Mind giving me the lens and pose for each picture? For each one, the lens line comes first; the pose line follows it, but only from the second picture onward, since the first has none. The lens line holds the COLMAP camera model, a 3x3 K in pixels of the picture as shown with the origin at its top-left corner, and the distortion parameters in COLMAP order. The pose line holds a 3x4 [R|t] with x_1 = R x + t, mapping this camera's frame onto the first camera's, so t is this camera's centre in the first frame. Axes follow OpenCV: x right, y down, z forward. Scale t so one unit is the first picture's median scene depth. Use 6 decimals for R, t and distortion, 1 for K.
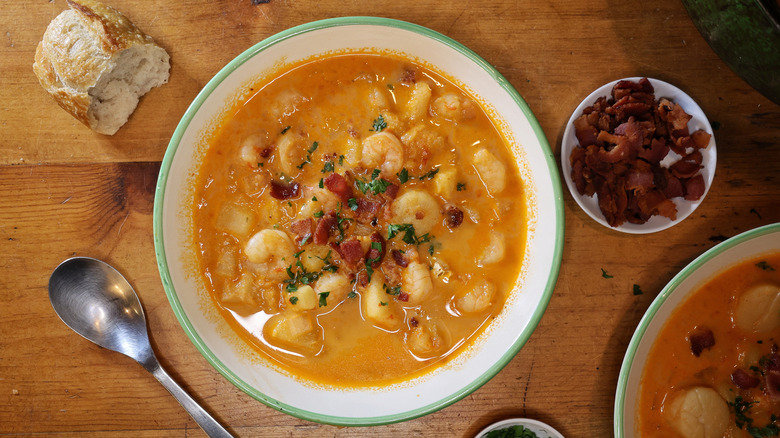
lens RADIAL K [[692.2, 0, 390.0], [0, 692.2, 219.0], [0, 0, 1]] dist [0.000451, 0.003347]
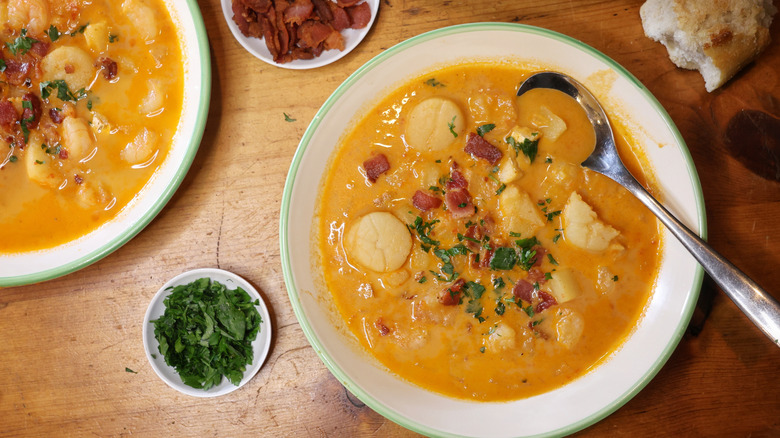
lens RADIAL K [[692.2, 0, 390.0], [0, 692.2, 219.0], [0, 0, 1]] dist [0.000451, 0.003347]
pose [[0.993280, -0.113294, -0.023657, 0.488495], [0.112269, 0.992834, -0.040932, 0.293510], [0.028125, 0.038001, 0.998882, 0.040315]]
